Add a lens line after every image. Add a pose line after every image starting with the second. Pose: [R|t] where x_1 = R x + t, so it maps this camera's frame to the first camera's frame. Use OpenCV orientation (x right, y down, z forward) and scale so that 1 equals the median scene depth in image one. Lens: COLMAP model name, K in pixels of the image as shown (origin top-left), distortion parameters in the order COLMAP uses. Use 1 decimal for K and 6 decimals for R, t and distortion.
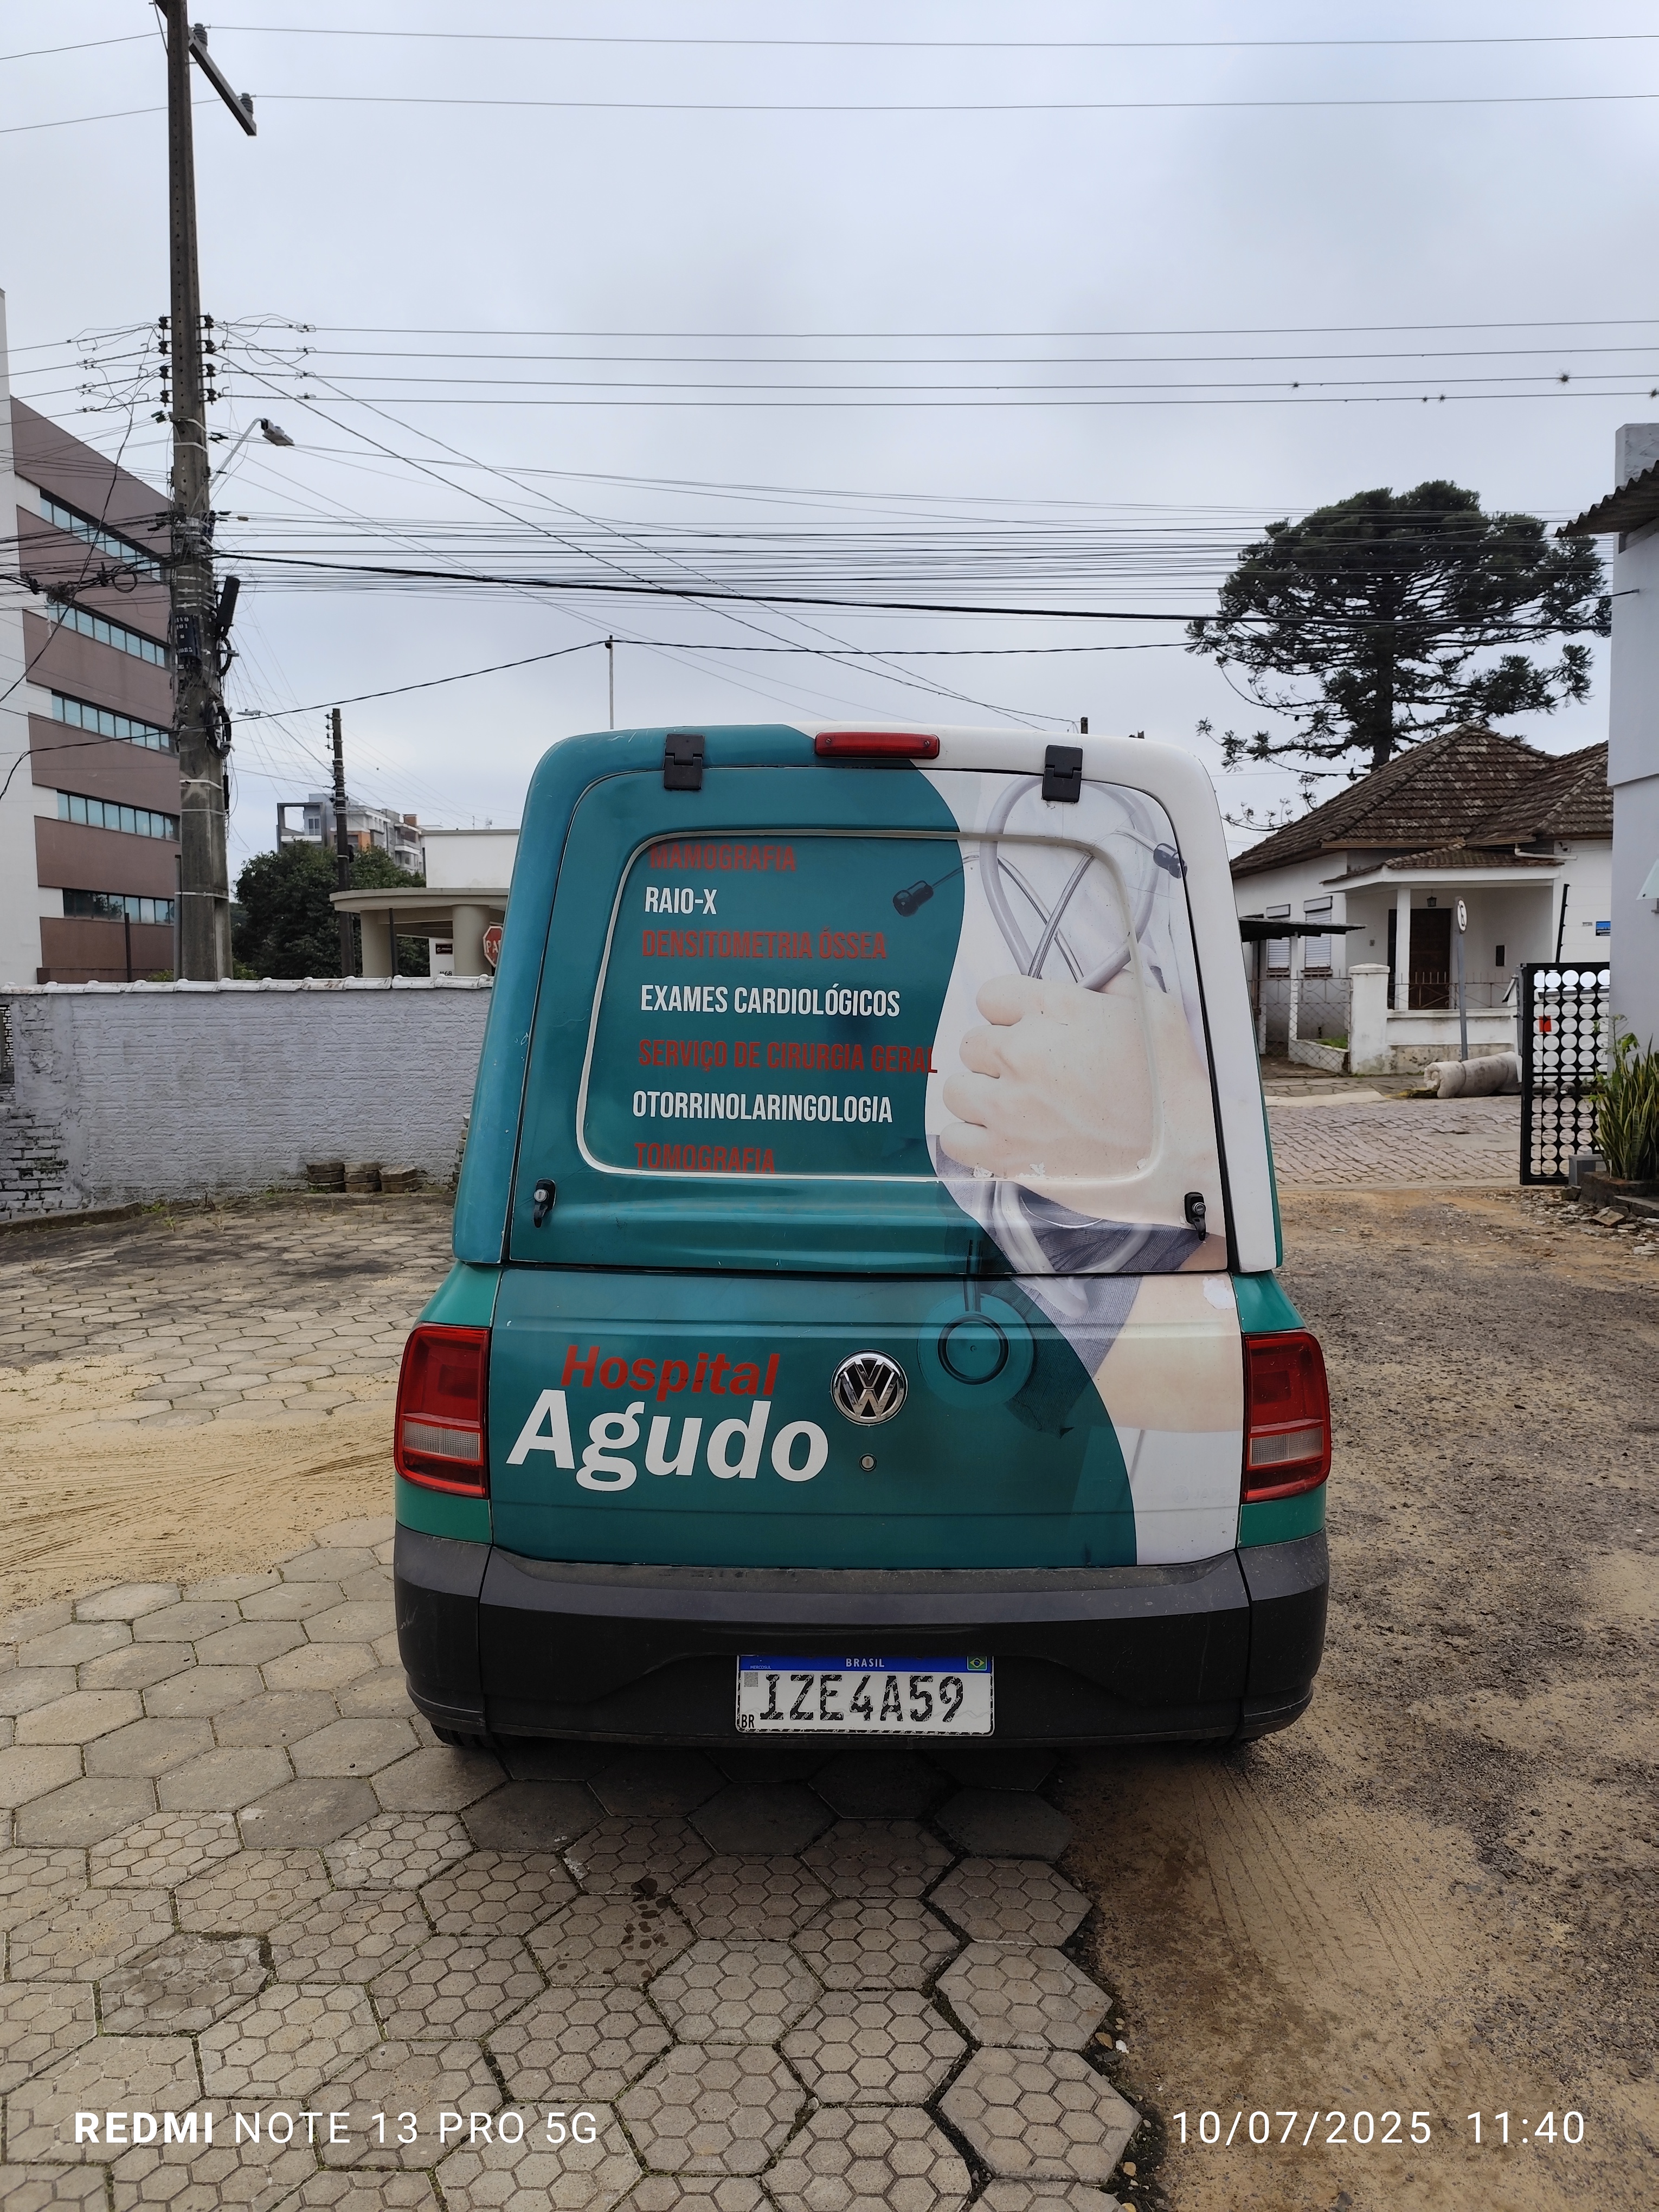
lens RADIAL K [[1509.6, 0, 827.3], [0, 1509.6, 1096.2], [0, 0, 1]] dist [0.006222, -0.001826]
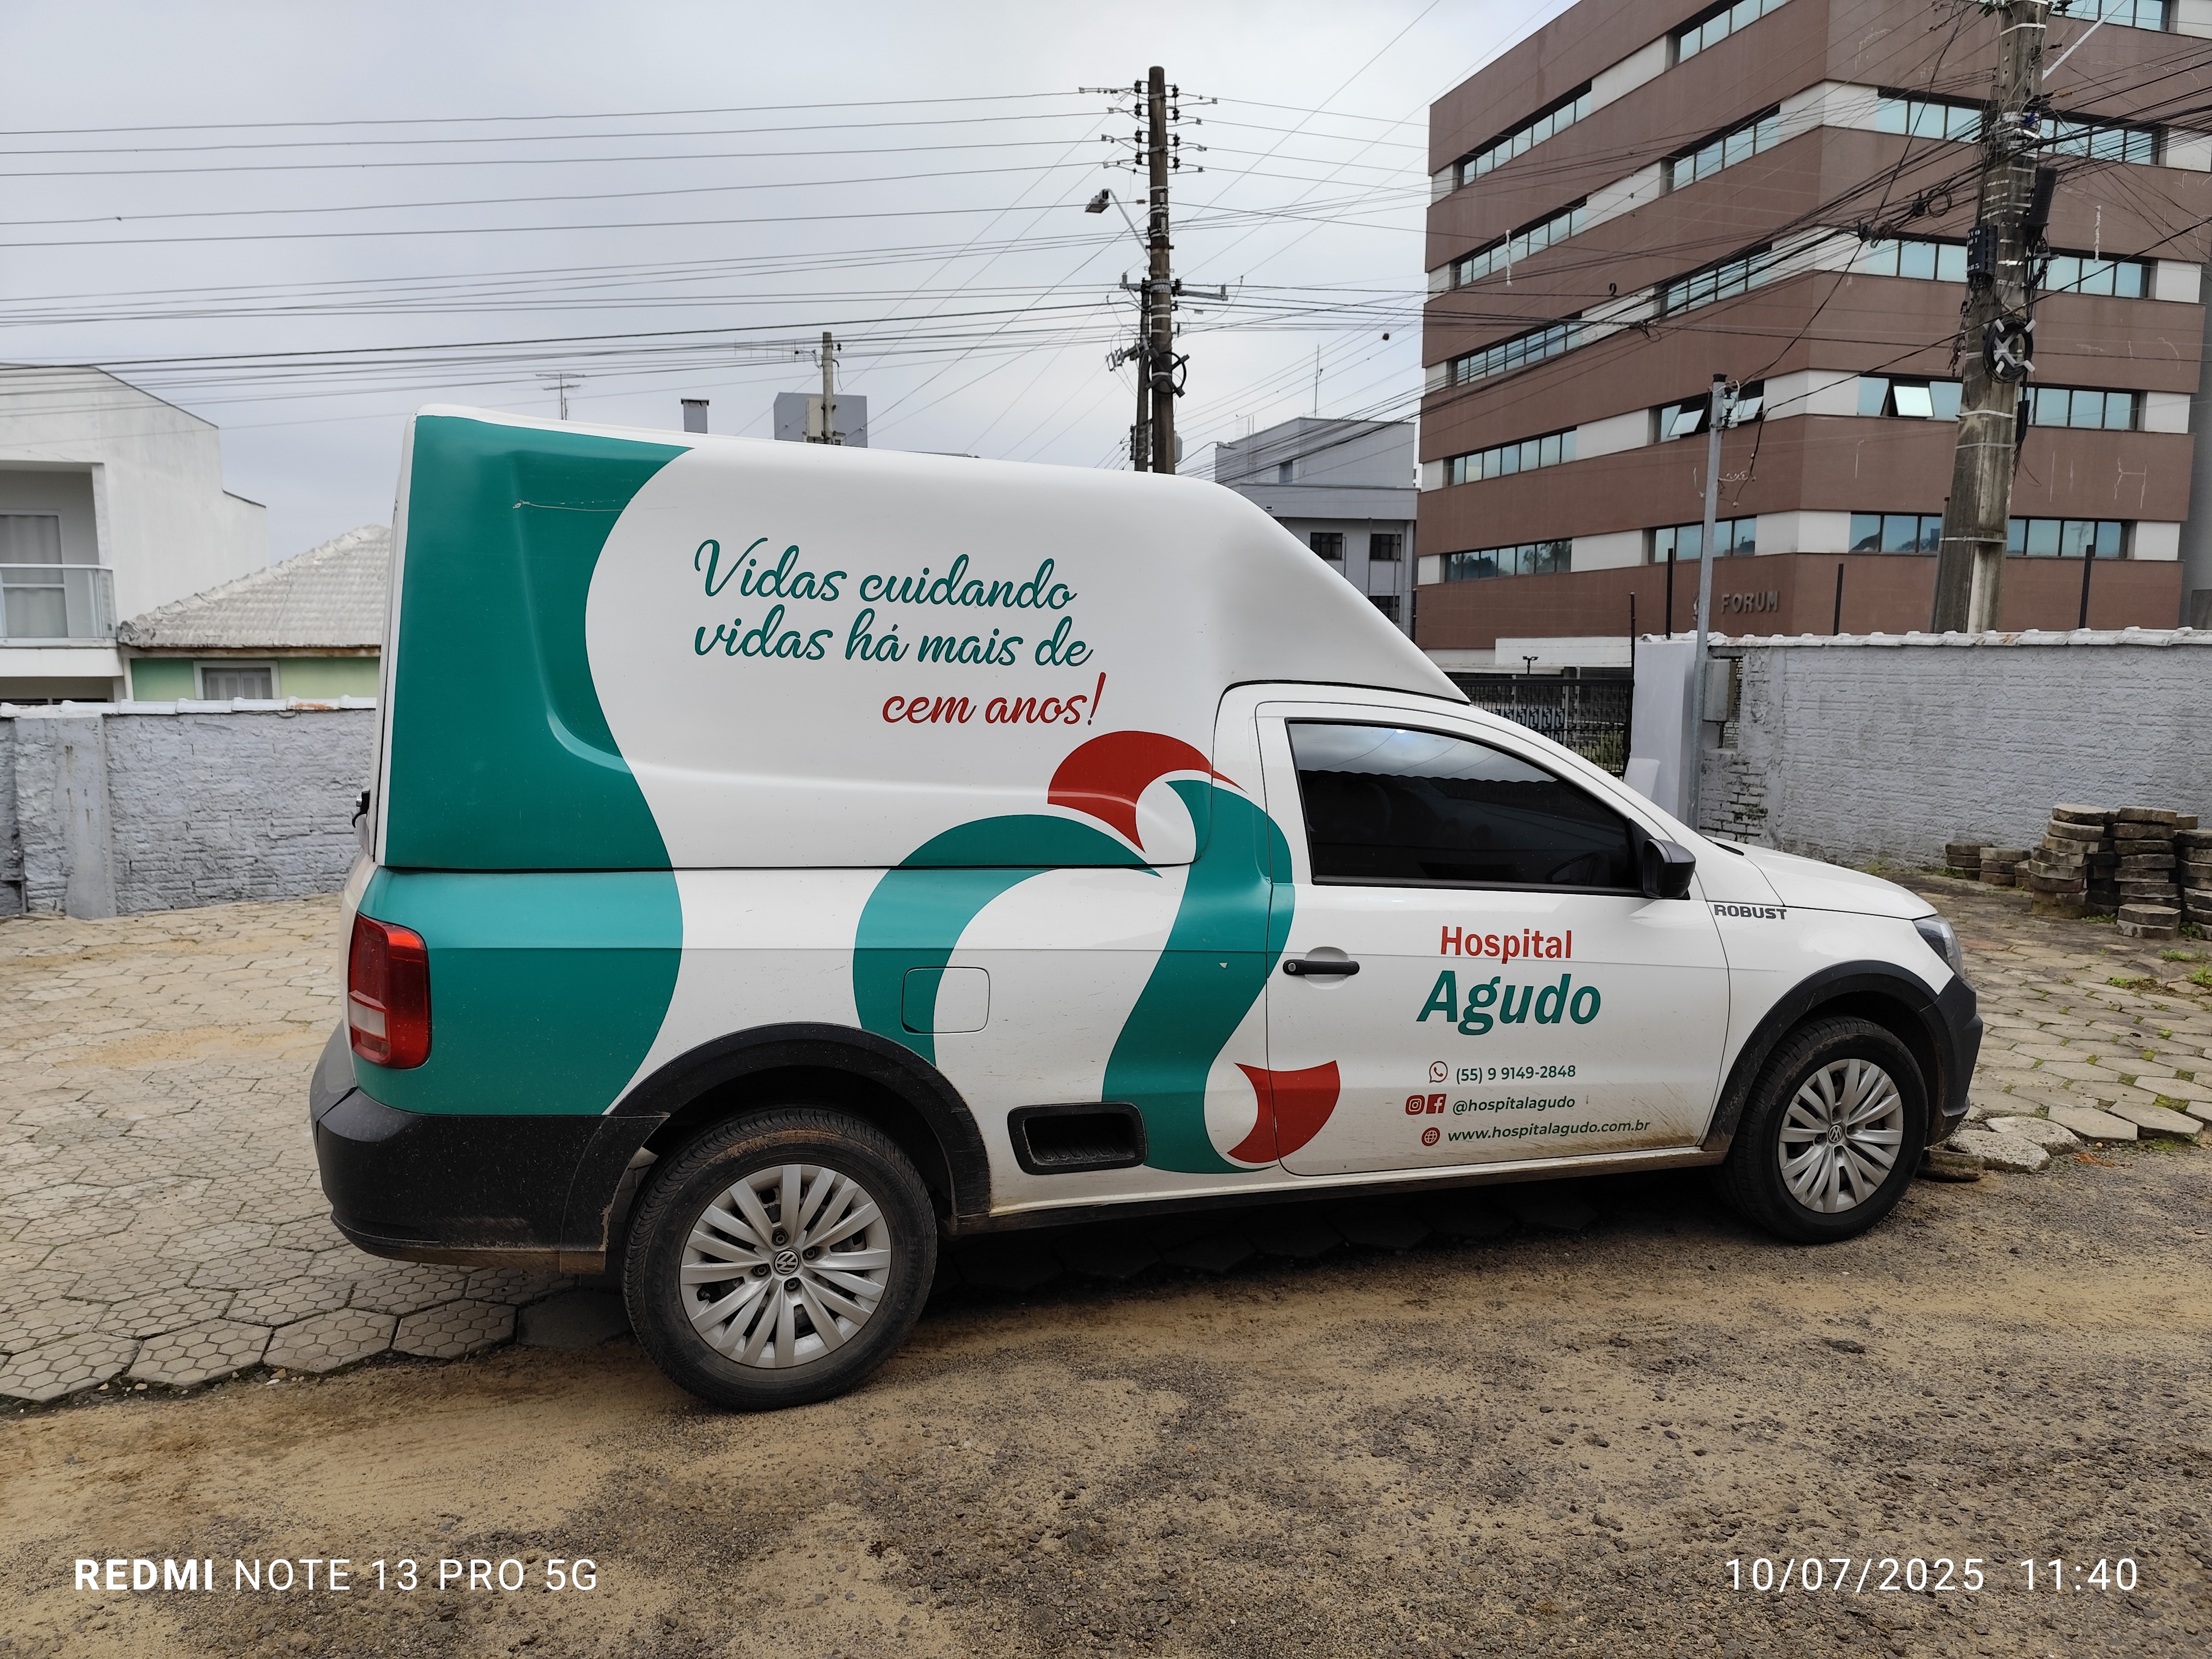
lens RADIAL K [[1509.6, 0, 1101.8], [0, 1509.6, 844.8], [0, 0, 1]] dist [0.006222, -0.001826]
pose [[0.330029, 0.135849, -0.934145, 0.317282], [-0.080158, 0.990049, 0.115659, -0.016596], [0.940561, 0.036709, 0.337634, 0.230829]]
